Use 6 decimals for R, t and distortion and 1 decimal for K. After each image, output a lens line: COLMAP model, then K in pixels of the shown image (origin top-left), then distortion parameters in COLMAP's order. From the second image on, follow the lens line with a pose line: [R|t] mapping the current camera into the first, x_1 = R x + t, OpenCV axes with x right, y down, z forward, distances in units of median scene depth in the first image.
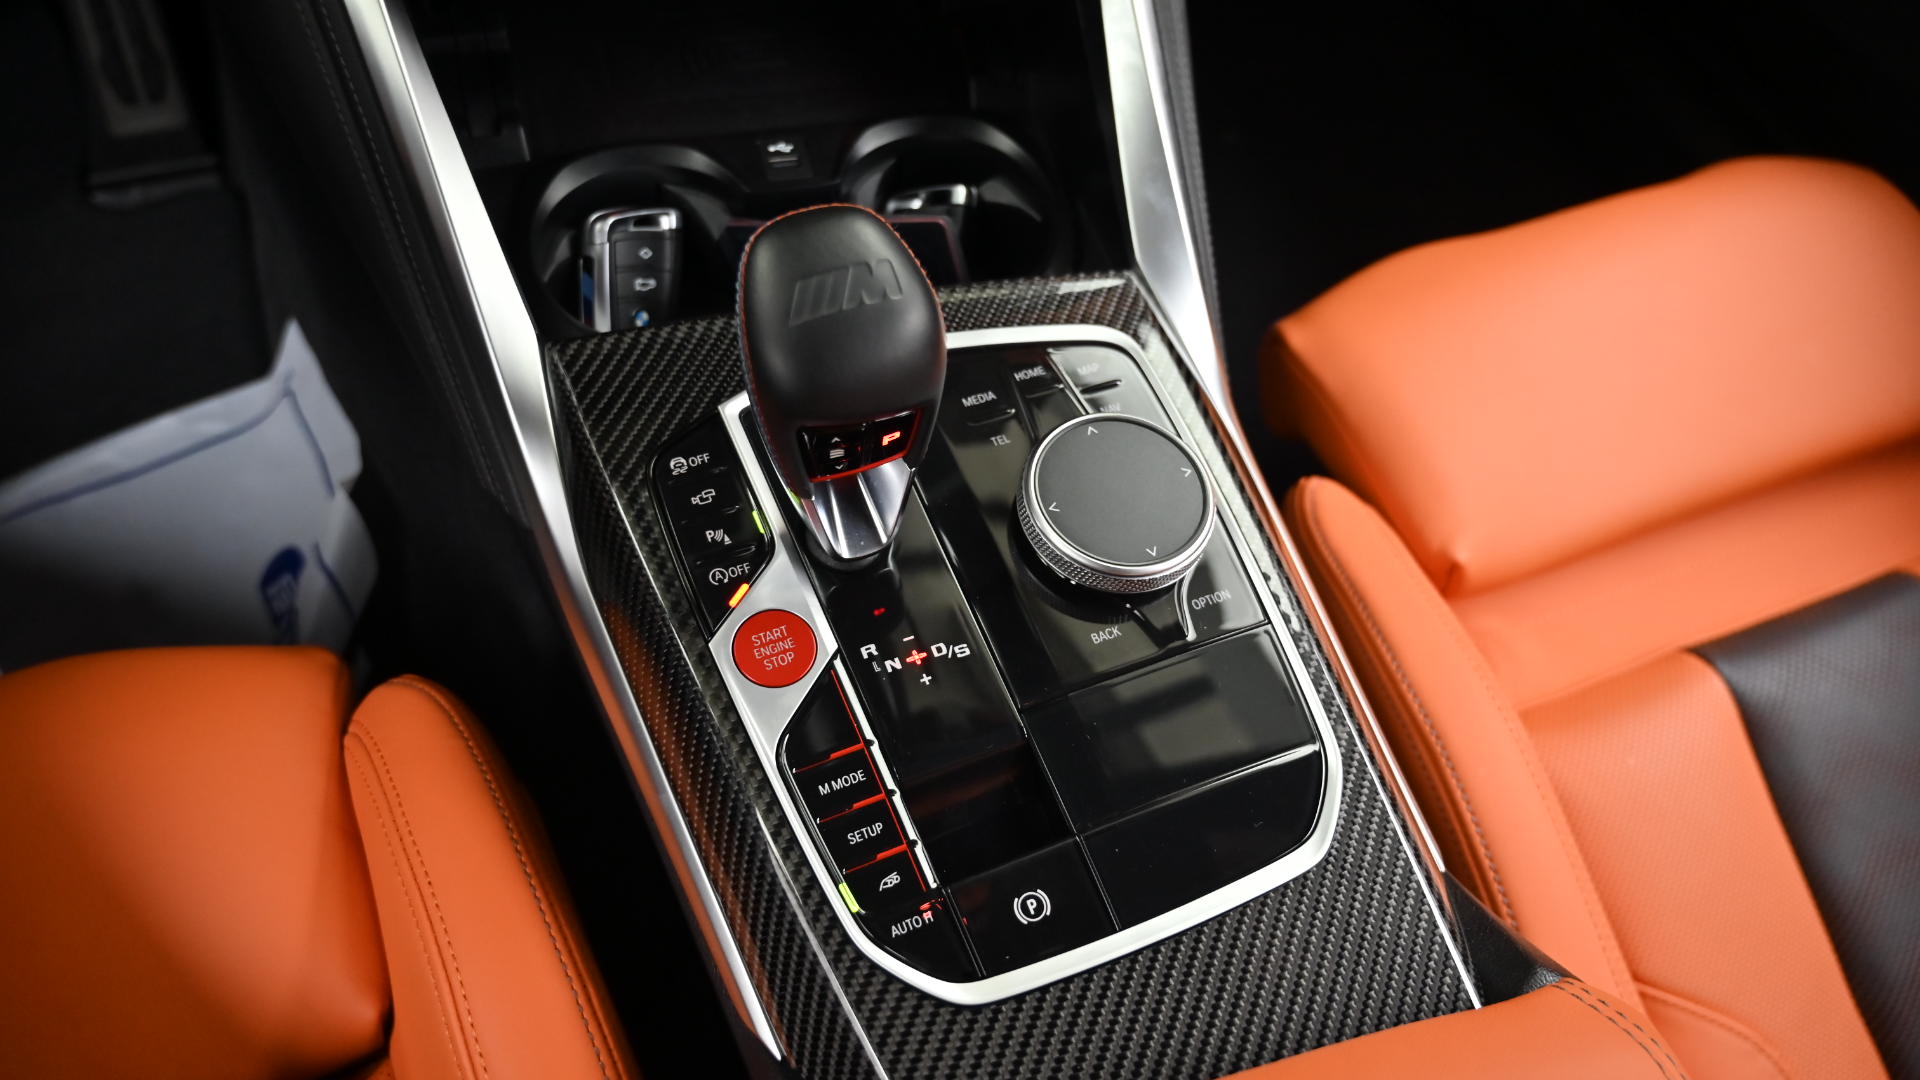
lens RADIAL K [[1311.2, 0, 960.0], [0, 1311.2, 540.0], [0, 0, 1]] dist [-0.010505, 0.000264]
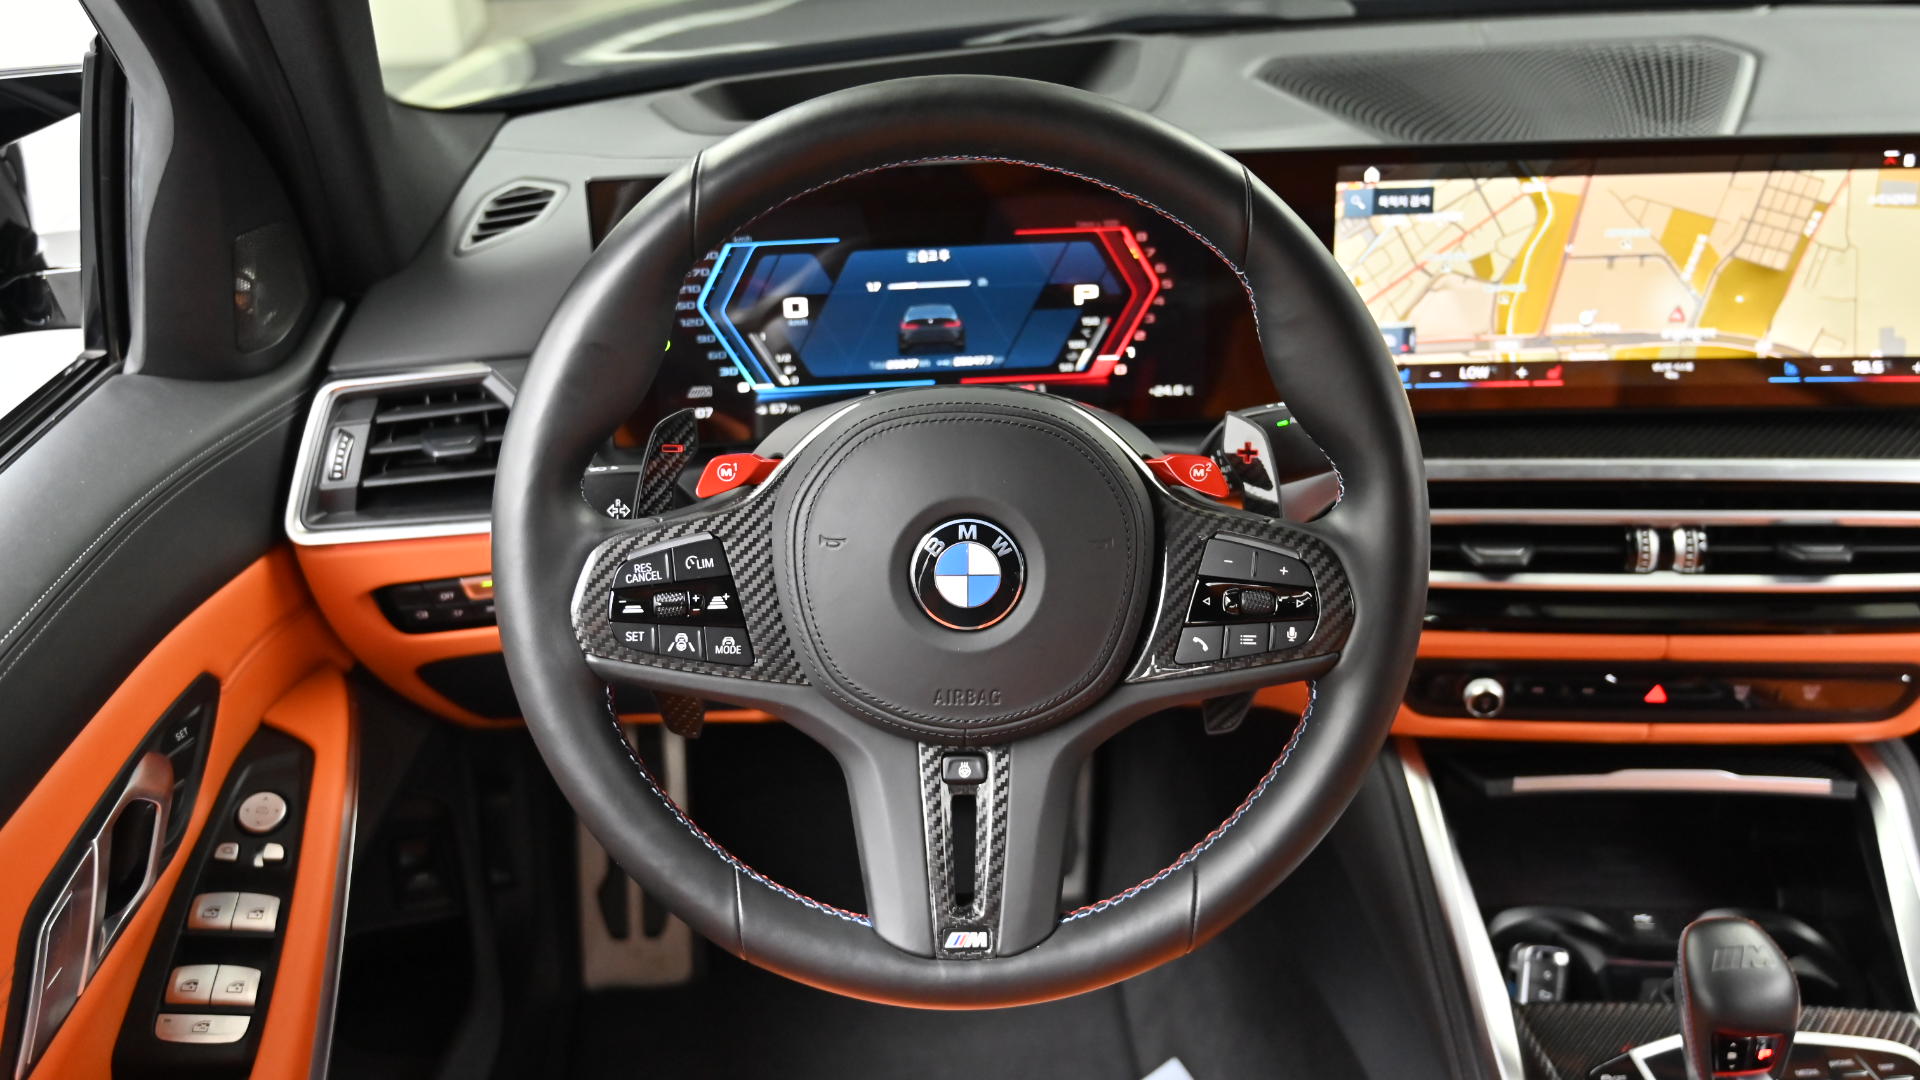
lens RADIAL K [[1763.7, 0, 960.0], [0, 1763.7, 540.0], [0, 0, 1]] dist [-0.013344, 0.011015]
pose [[0.936596, 0.018658, -0.349914, -0.180666], [-0.208798, 0.831660, -0.514533, 0.564106], [0.281410, 0.554971, 0.782825, -1.082695]]
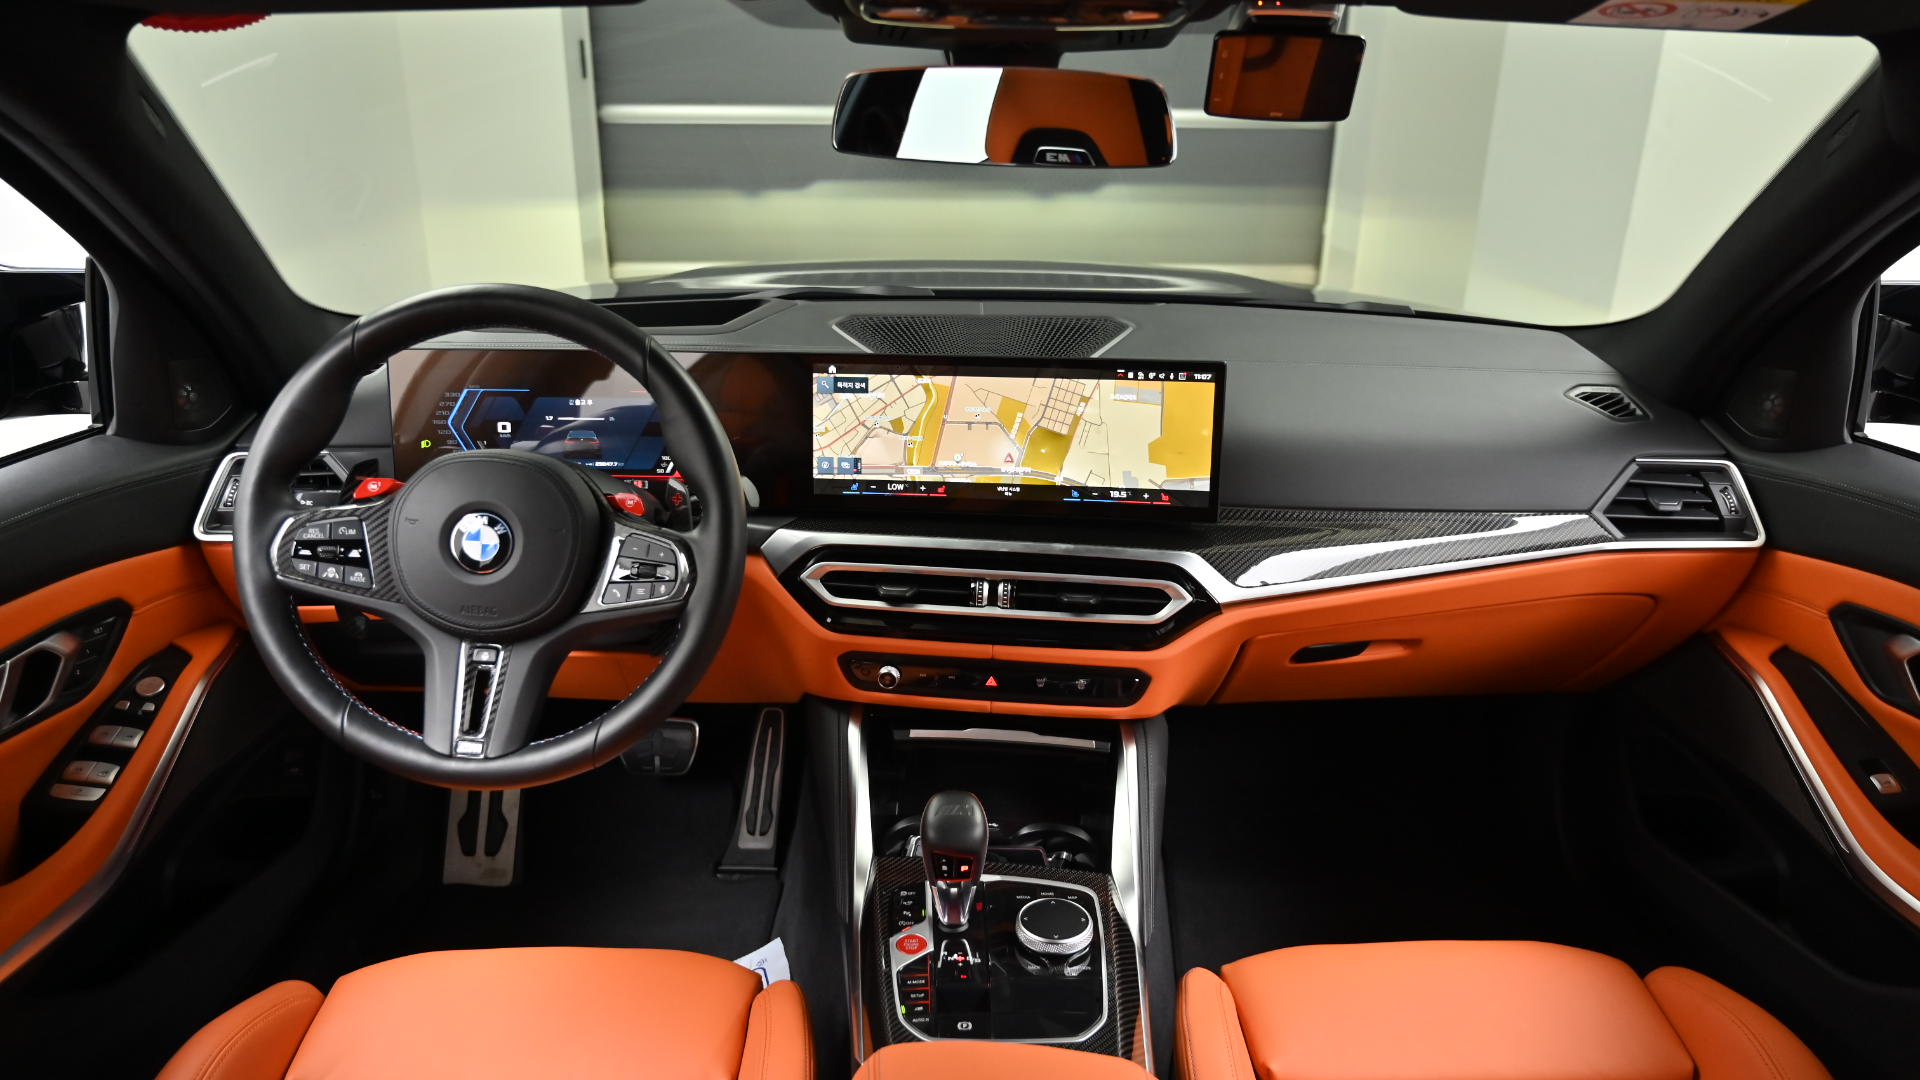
lens RADIAL K [[1311.2, 0, 960.0], [0, 1311.2, 540.0], [0, 0, 1]] dist [-0.010505, 0.000264]
pose [[0.924450, 0.023610, -0.380571, 0.762574], [-0.271748, 0.740935, -0.614141, 0.869059], [0.267479, 0.671162, 0.691373, -1.121050]]
